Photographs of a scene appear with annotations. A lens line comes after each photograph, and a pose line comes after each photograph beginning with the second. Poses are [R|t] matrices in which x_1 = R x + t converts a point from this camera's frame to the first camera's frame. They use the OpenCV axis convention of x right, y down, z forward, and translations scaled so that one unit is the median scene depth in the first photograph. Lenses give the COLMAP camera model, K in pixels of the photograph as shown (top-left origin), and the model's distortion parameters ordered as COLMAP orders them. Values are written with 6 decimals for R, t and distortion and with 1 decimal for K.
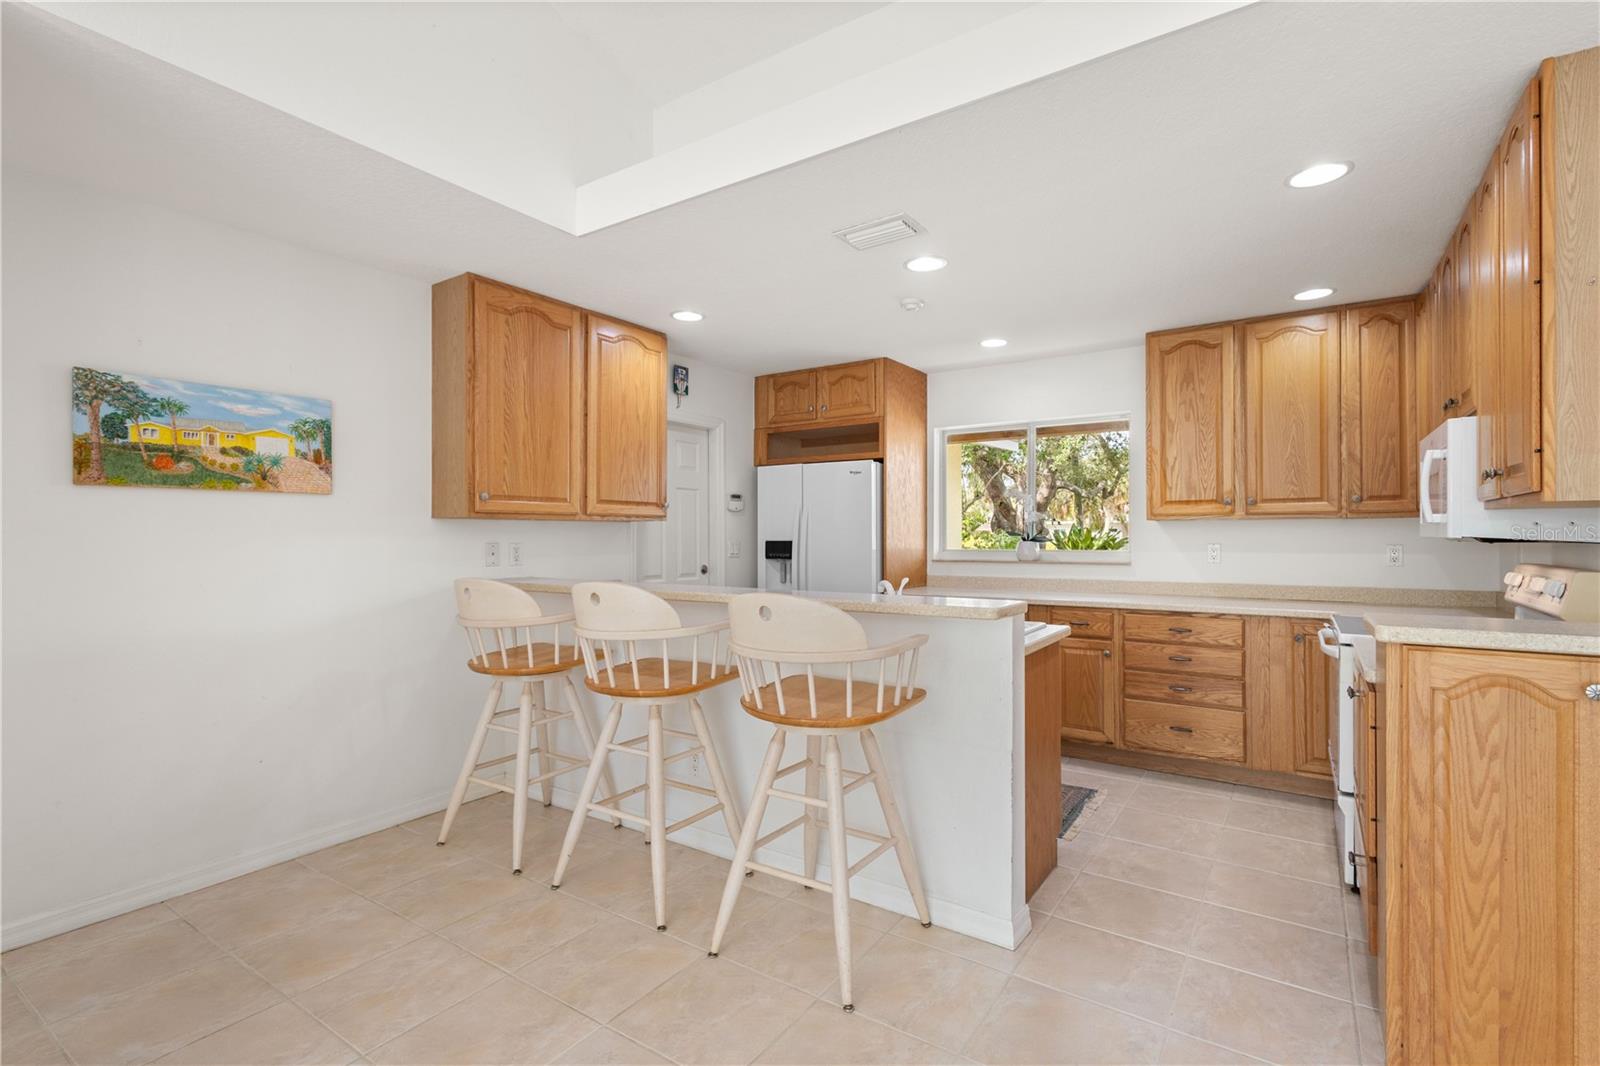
lens RADIAL K [[742.0, 0, 801.8], [0, 742.0, 534.3], [0, 0, 1]] dist [0.013990, -0.002574]
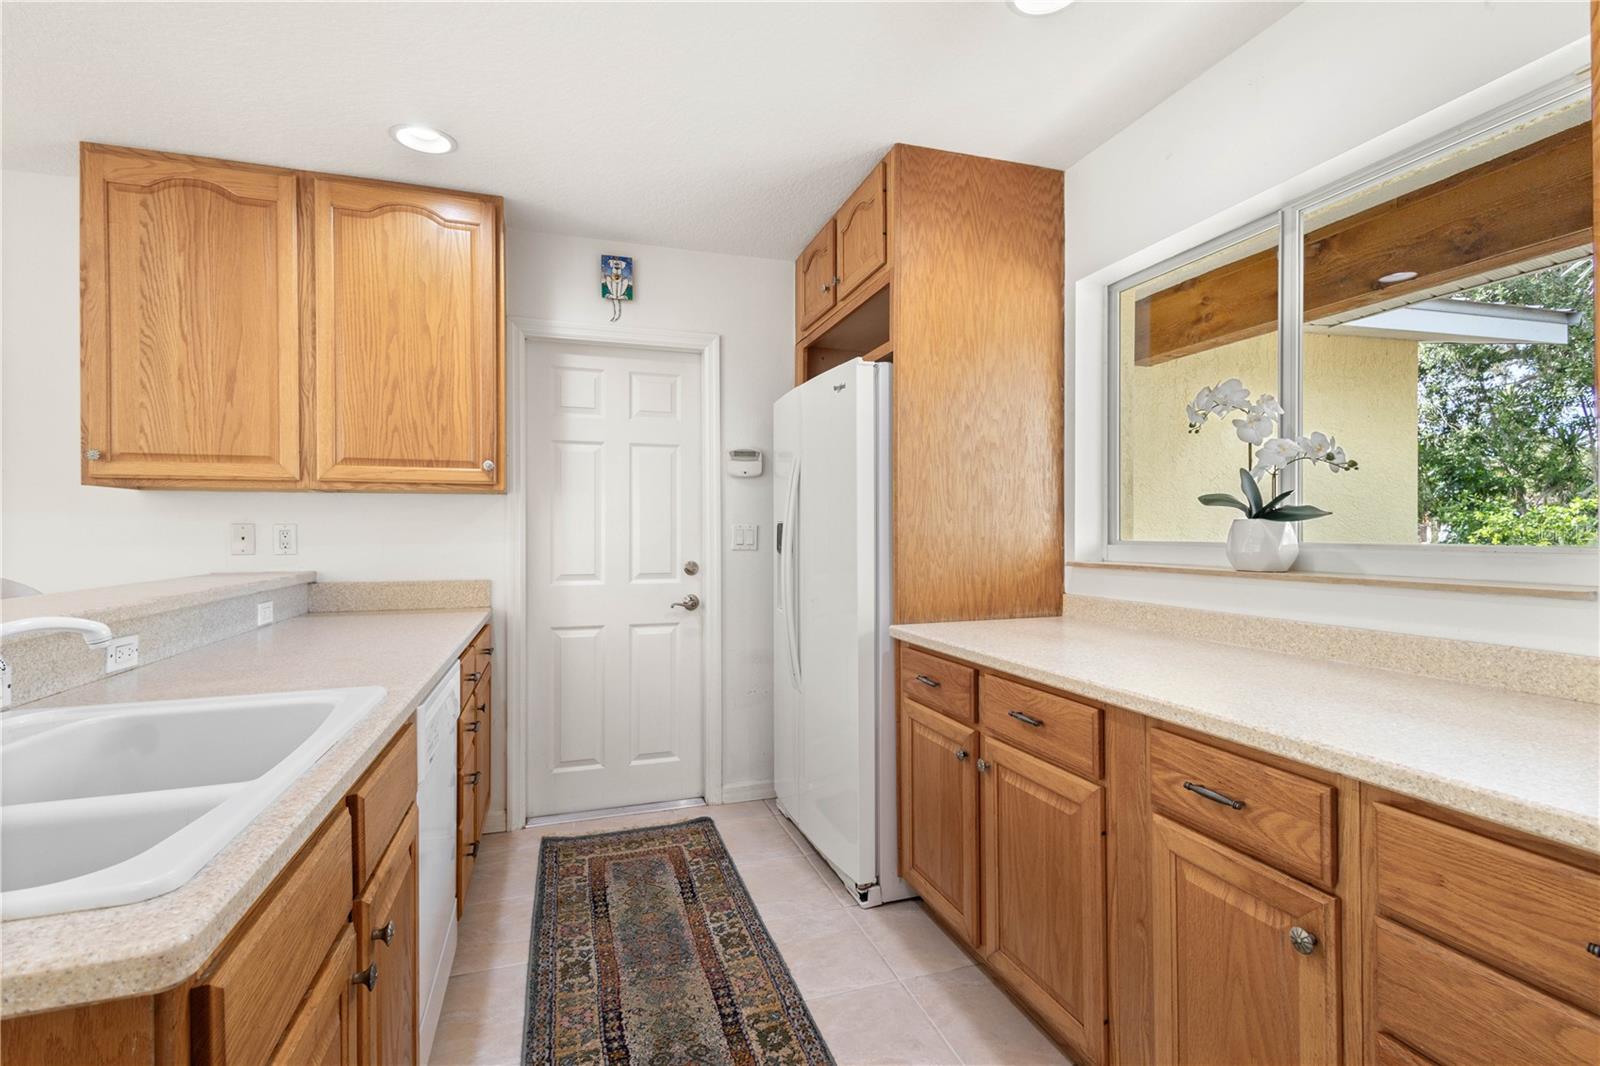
lens RADIAL K [[742.0, 0, 803.9], [0, 742.0, 528.5], [0, 0, 1]] dist [0.013990, -0.002574]
pose [[0.789657, -0.003101, -0.613541, 0.496286], [0.002919, 0.999995, -0.001297, 0.019611], [0.613541, -0.000767, 0.789662, 0.788128]]
